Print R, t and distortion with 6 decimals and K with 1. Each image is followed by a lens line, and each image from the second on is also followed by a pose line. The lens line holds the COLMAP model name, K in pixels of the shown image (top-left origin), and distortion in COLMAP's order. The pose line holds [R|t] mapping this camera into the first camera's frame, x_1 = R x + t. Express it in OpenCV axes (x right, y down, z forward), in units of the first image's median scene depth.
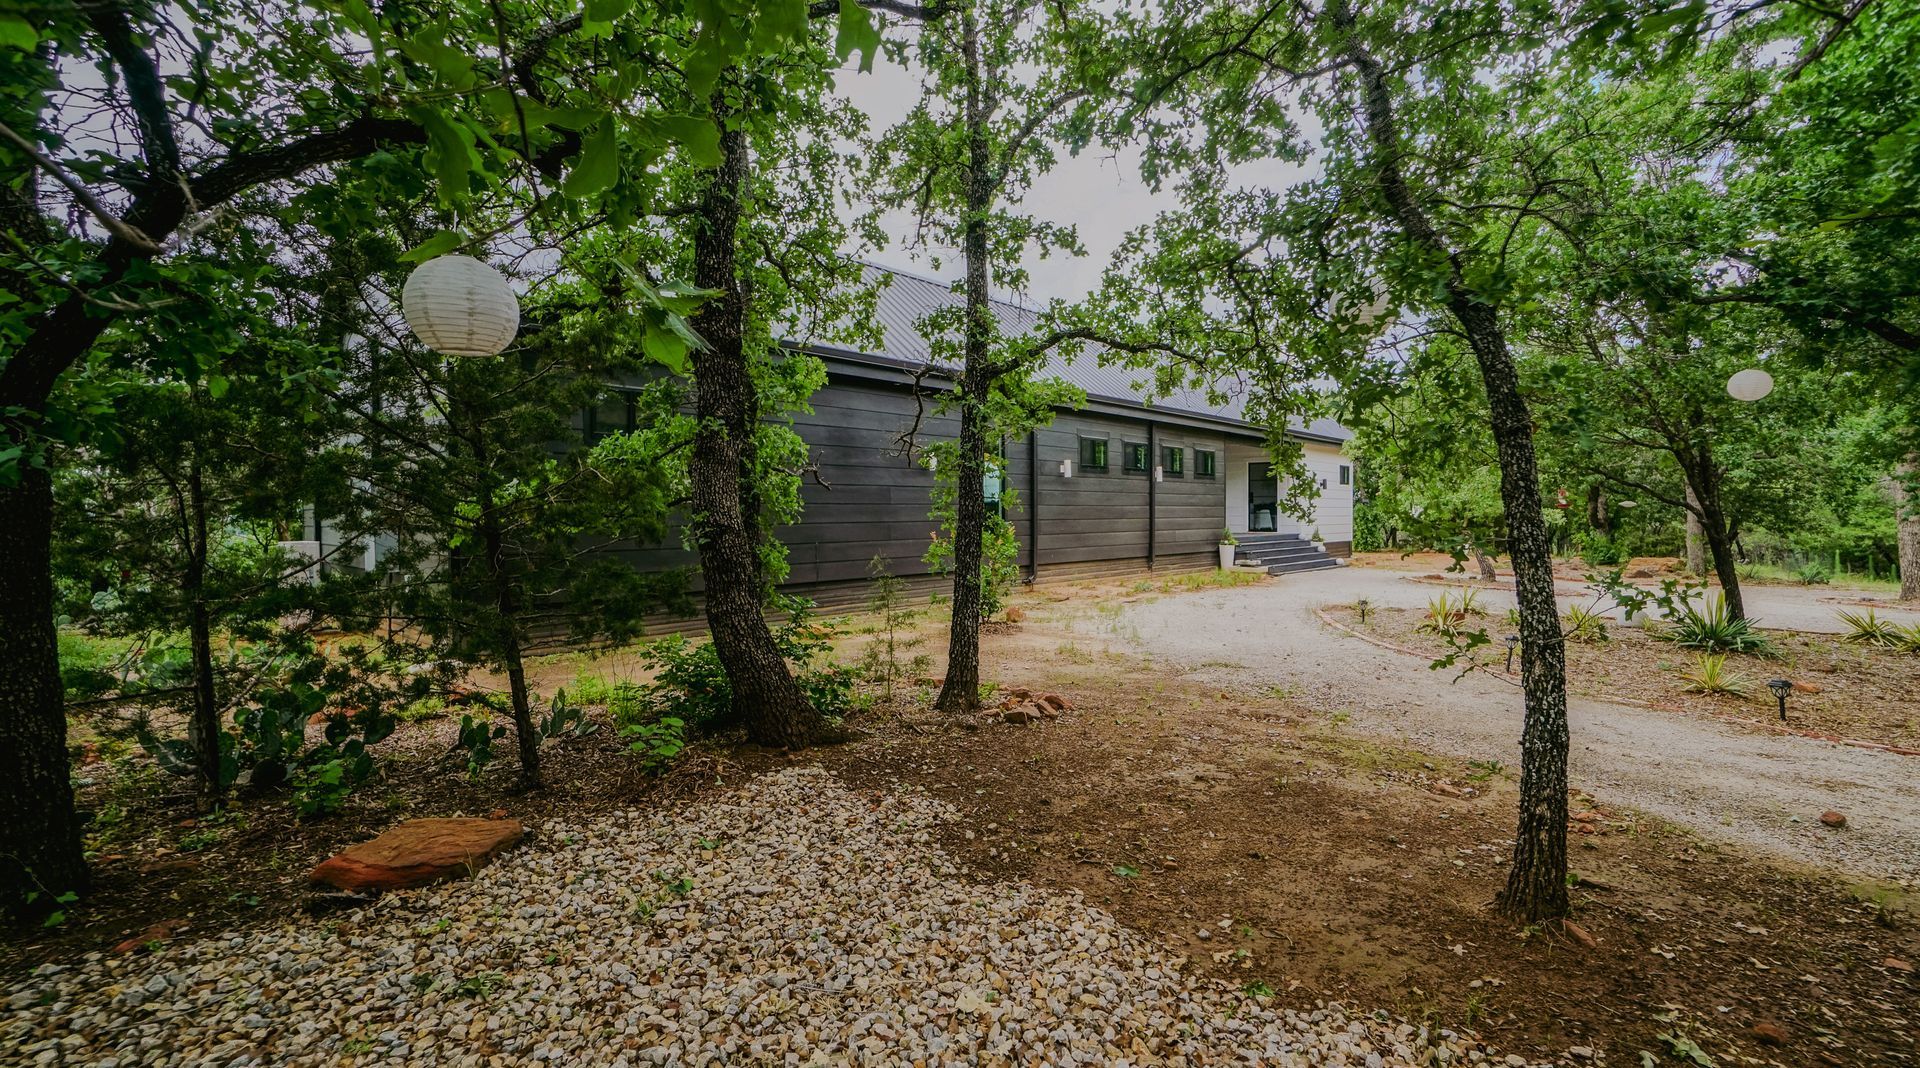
lens RADIAL K [[763.1, 0, 960.0], [0, 763.1, 534.0], [0, 0, 1]] dist [-0.000293, -0.000038]
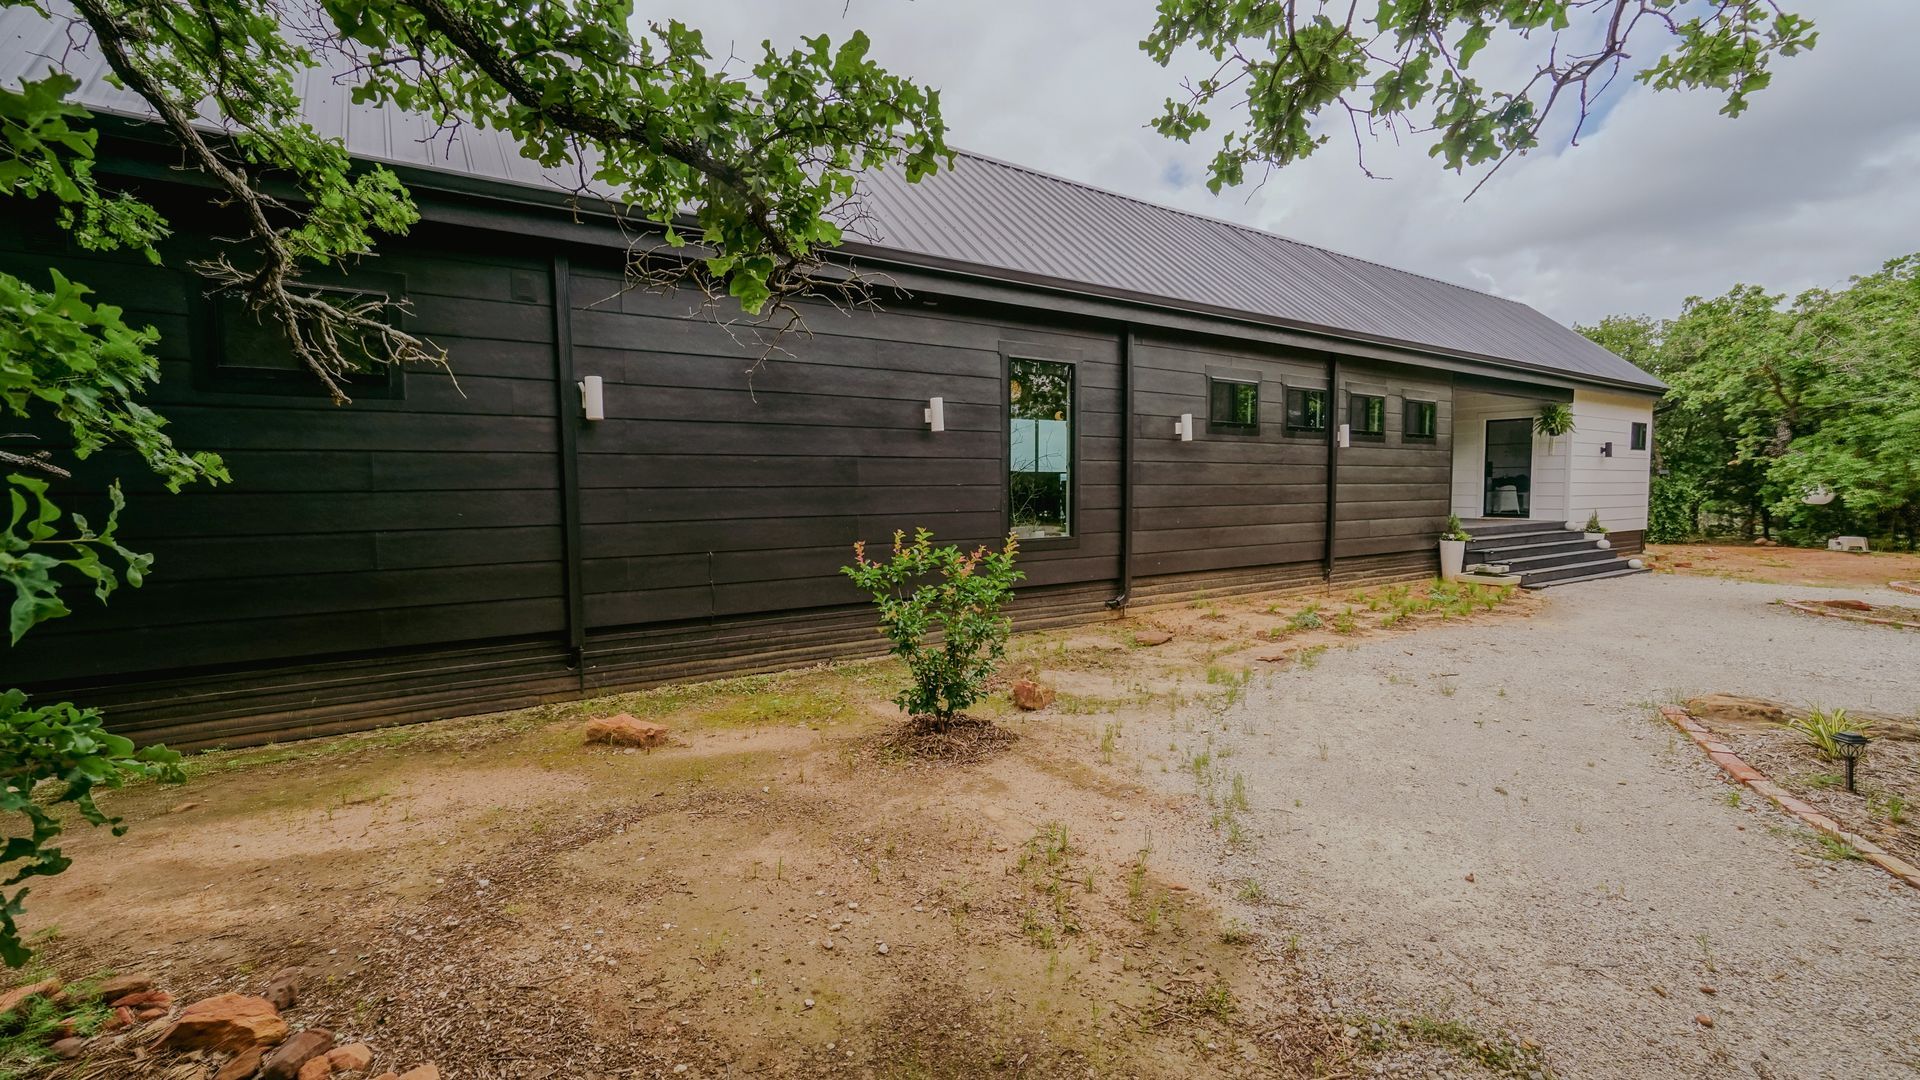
lens RADIAL K [[840.2, 0, 938.7], [0, 840.2, 541.0], [0, 0, 1]] dist [-0.010642, 0.015048]
pose [[0.978503, 0.014272, -0.205738, 0.066920], [-0.006416, 0.999226, 0.038799, -0.013172], [0.206132, -0.036645, 0.977838, 0.209776]]
